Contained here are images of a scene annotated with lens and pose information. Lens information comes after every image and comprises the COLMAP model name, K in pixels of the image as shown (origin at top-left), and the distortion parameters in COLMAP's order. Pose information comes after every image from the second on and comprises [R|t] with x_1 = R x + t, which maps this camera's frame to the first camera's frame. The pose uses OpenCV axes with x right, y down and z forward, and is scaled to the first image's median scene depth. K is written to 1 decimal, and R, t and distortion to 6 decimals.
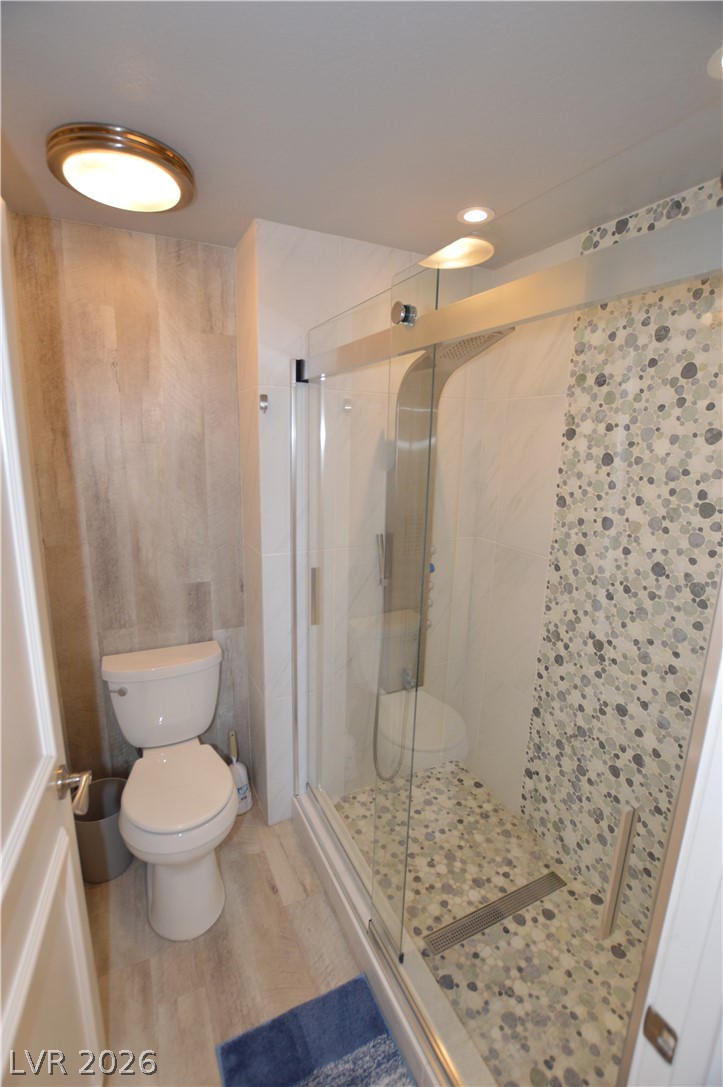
lens RADIAL K [[480.1, 0, 356.6], [0, 480.1, 543.6], [0, 0, 1]] dist [-0.035683, 0.003094]
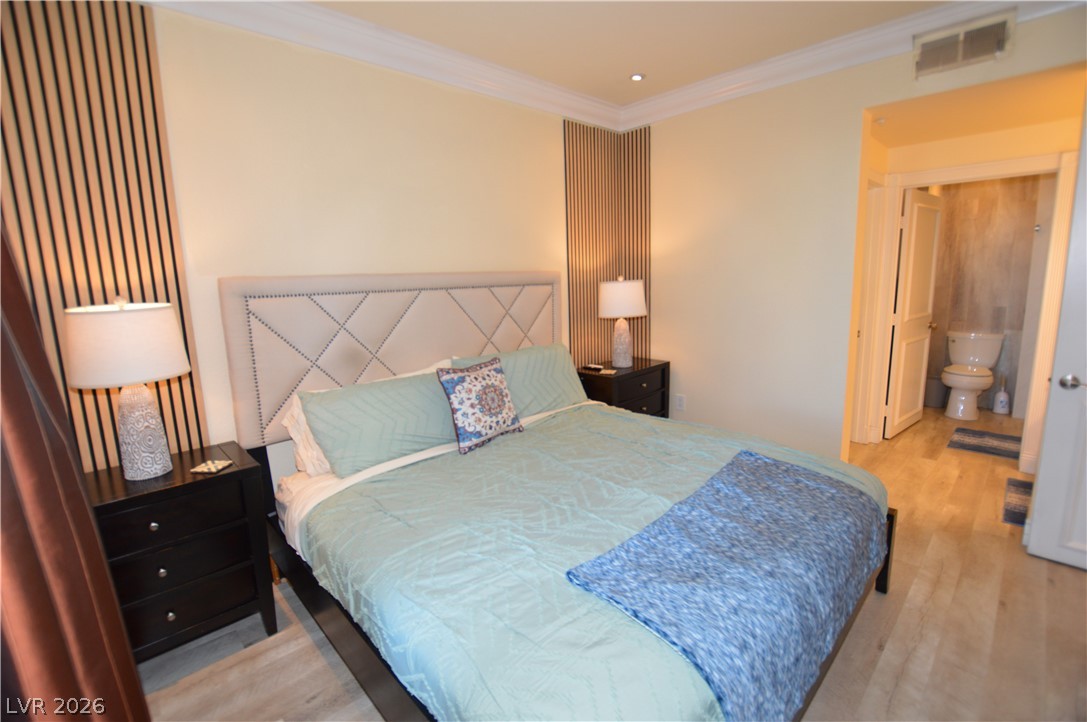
lens RADIAL K [[480.1, 0, 547.6], [0, 480.1, 358.8], [0, 0, 1]] dist [-0.035683, 0.003094]
pose [[0.309603, 0.126012, -0.942479, 1.272990], [-0.164623, 0.983316, 0.077394, 0.571666], [0.936507, 0.131193, 0.325182, -1.952201]]
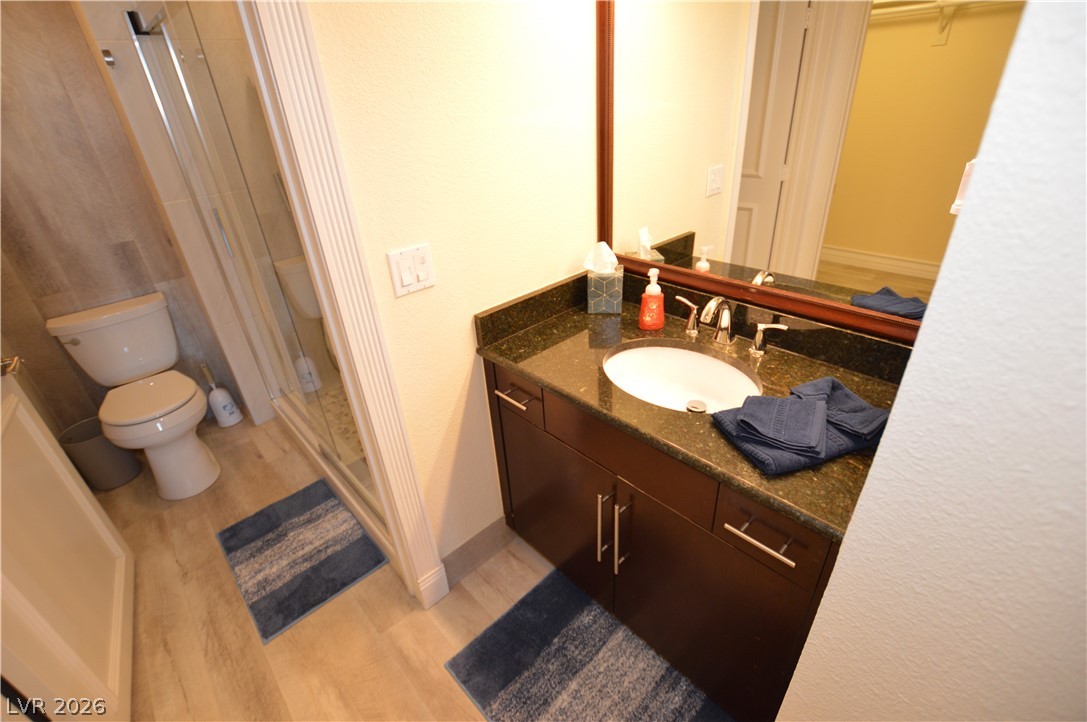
lens RADIAL K [[480.1, 0, 547.7], [0, 480.1, 357.6], [0, 0, 1]] dist [-0.035683, 0.003094]
pose [[0.947401, -0.218103, 0.234230, 0.332561], [0.145472, 0.945336, 0.291851, 0.179745], [-0.285079, -0.242426, 0.927340, -0.402651]]
